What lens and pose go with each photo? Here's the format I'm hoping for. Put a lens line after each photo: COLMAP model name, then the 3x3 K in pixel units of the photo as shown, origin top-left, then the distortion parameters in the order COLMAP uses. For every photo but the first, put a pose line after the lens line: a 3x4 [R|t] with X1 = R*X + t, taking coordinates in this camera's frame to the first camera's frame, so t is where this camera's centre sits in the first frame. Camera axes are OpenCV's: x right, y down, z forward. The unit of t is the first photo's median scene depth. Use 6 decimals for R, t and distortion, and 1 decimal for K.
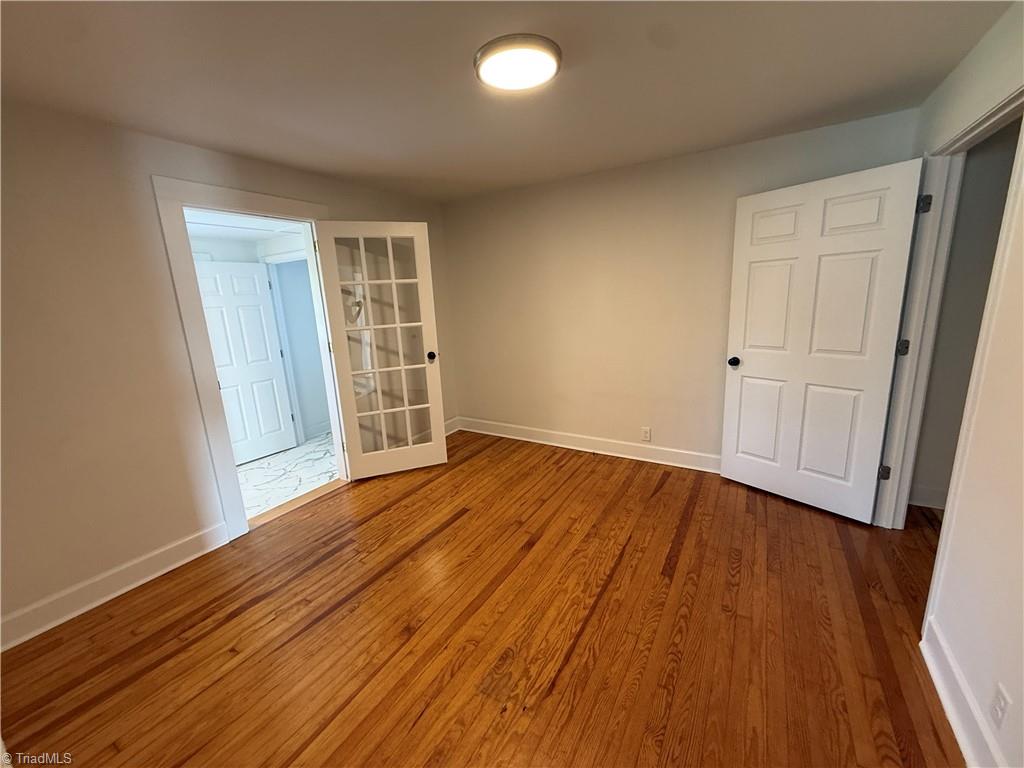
lens RADIAL K [[411.7, 0, 513.1], [0, 411.7, 383.9], [0, 0, 1]] dist [0.000386, 0.000822]
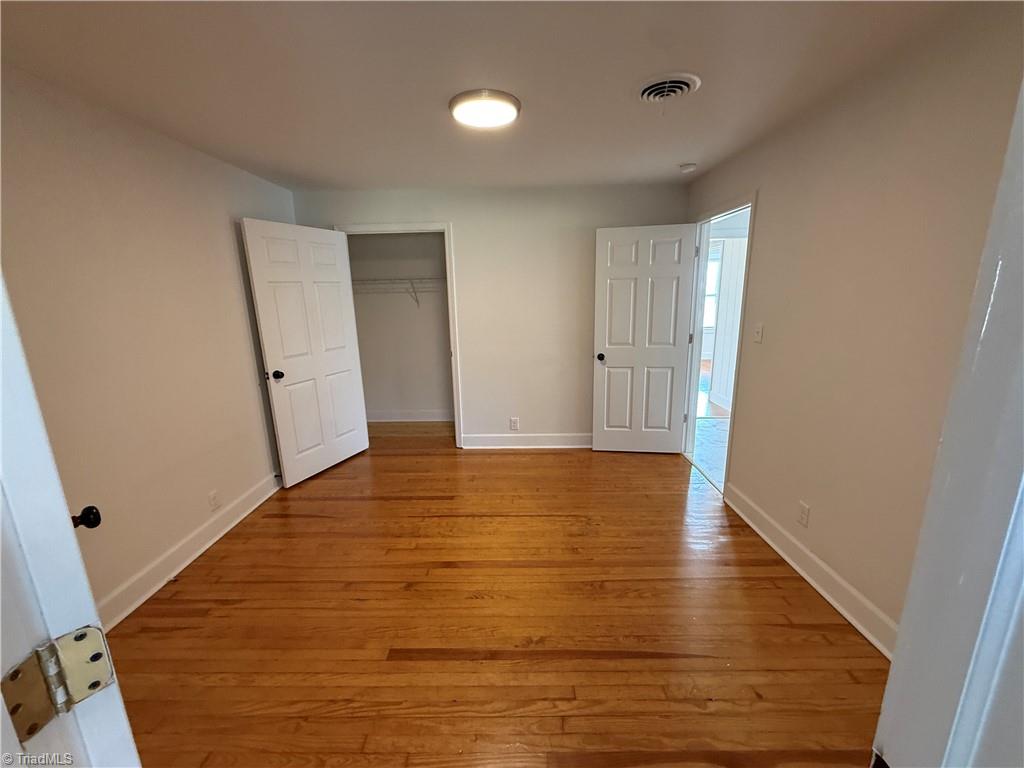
lens RADIAL K [[411.7, 0, 507.8], [0, 411.7, 384.6], [0, 0, 1]] dist [0.000386, 0.000822]
pose [[-0.505082, -0.132450, 0.852848, -0.719906], [0.229359, 0.932024, 0.280580, -0.208869], [-0.832037, 0.337324, -0.440370, 1.080096]]
